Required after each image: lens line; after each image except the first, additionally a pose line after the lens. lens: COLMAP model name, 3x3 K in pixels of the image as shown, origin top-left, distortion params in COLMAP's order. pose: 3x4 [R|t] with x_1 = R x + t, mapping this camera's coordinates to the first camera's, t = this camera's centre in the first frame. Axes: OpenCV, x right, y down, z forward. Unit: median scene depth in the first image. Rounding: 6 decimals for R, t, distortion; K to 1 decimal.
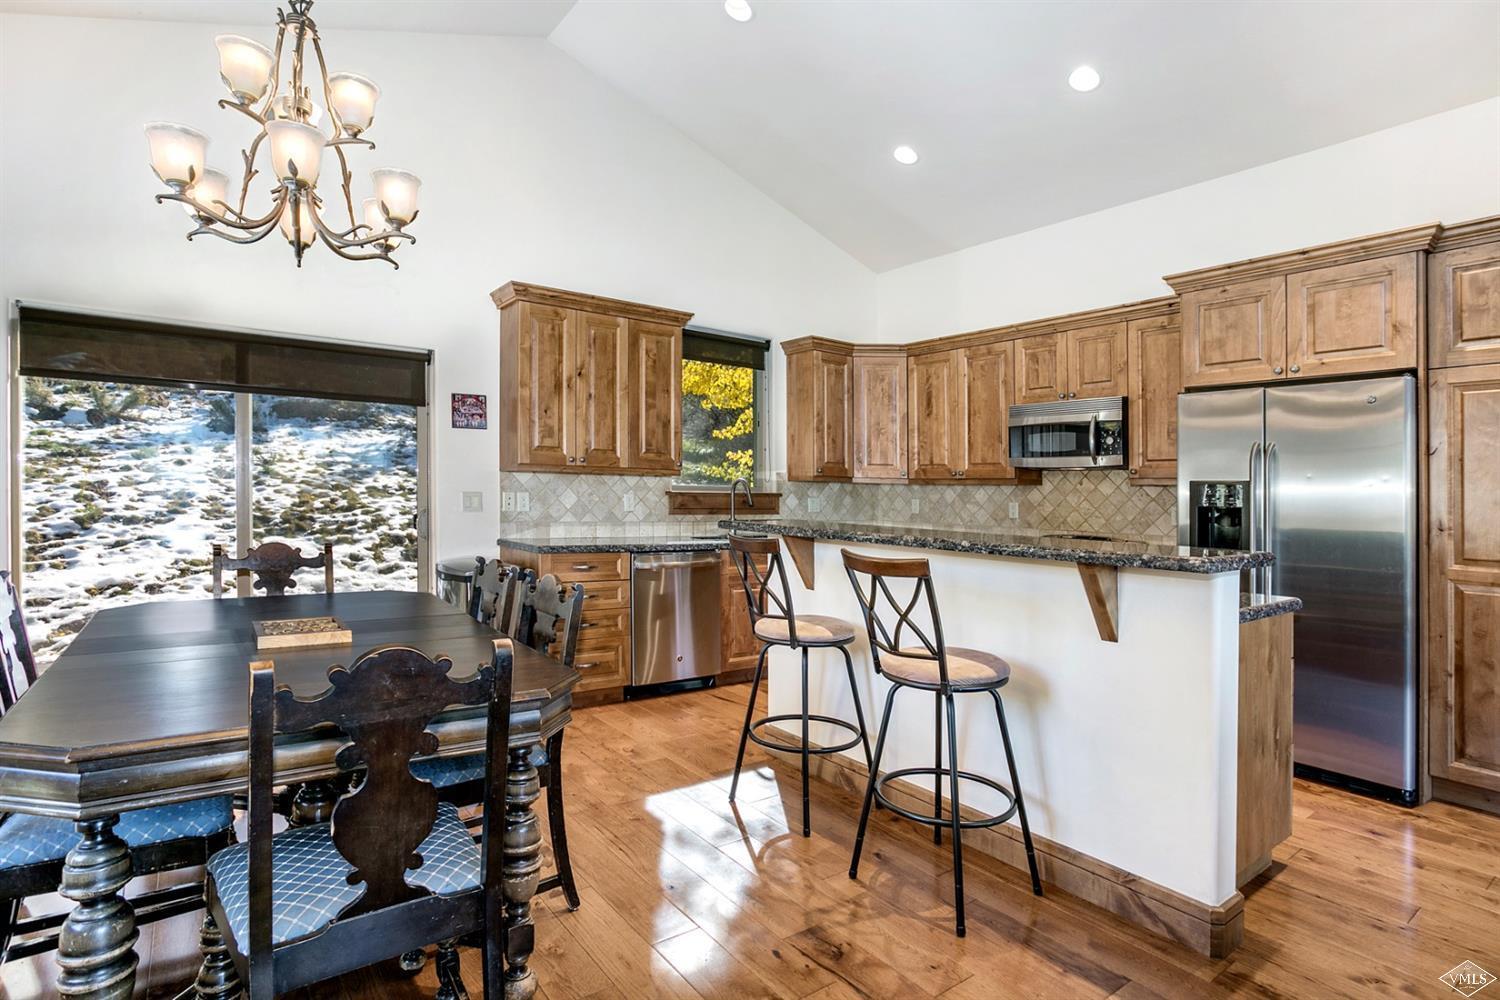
lens RADIAL K [[764.9, 0, 750.0], [0, 764.9, 500.0], [0, 0, 1]] dist [-0.057543, 0.032311]
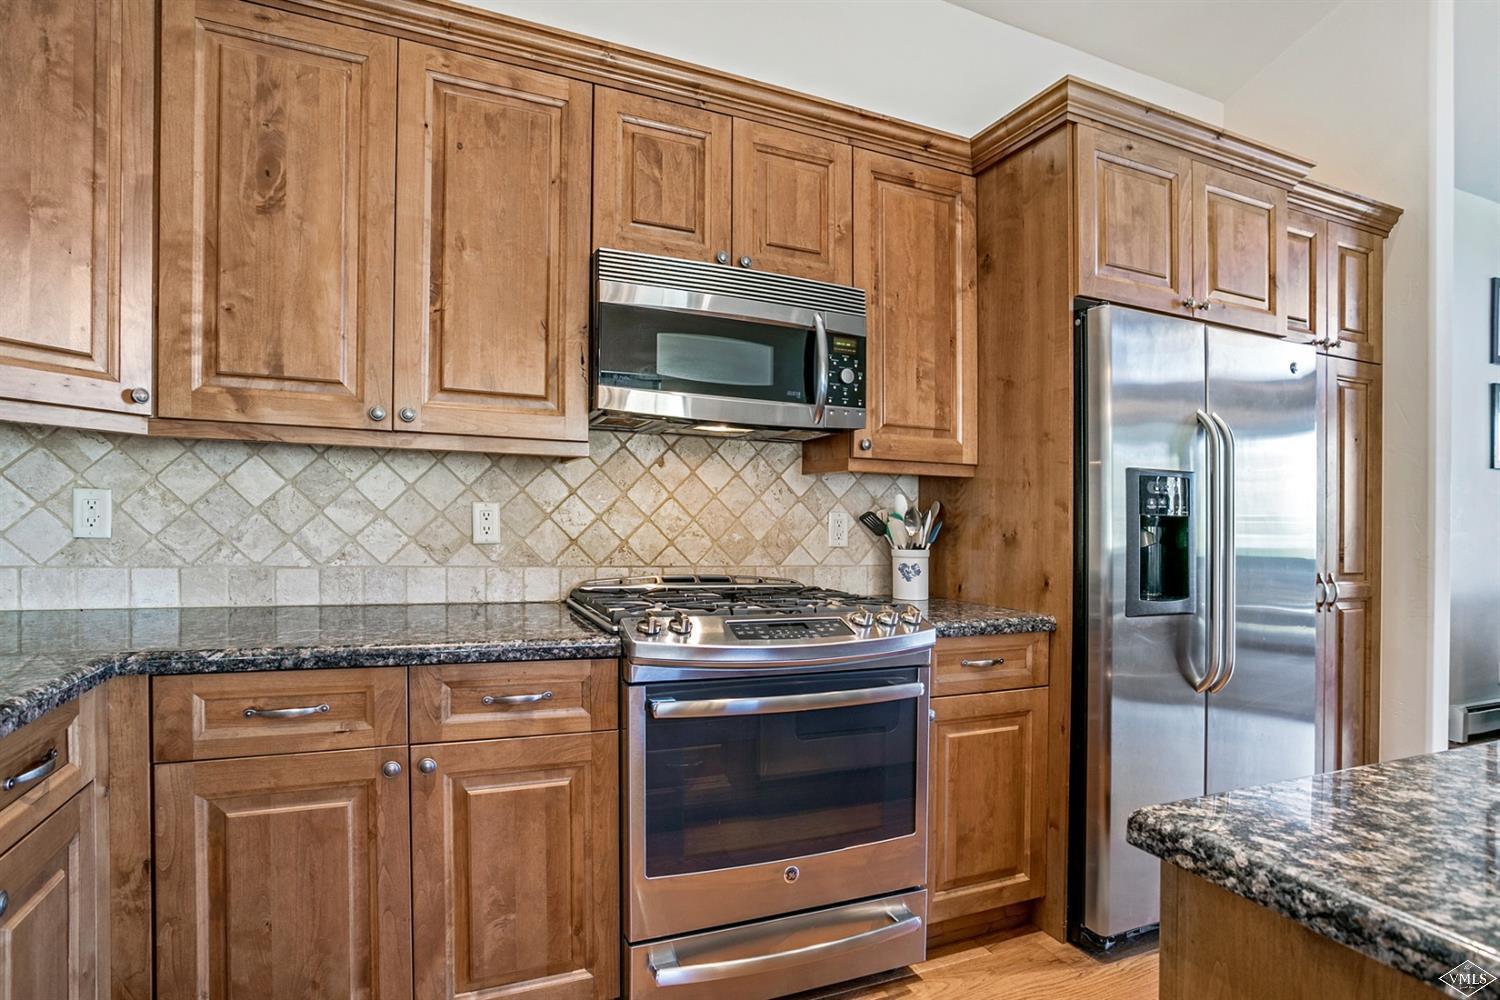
lens RADIAL K [[764.9, 0, 750.0], [0, 764.9, 500.0], [0, 0, 1]] dist [-0.057543, 0.032311]
pose [[0.232733, 0.007951, 0.972508, -0.006547], [-0.007256, 0.999953, -0.006439, 0.003356], [-0.972514, -0.005558, 0.232780, 0.830472]]
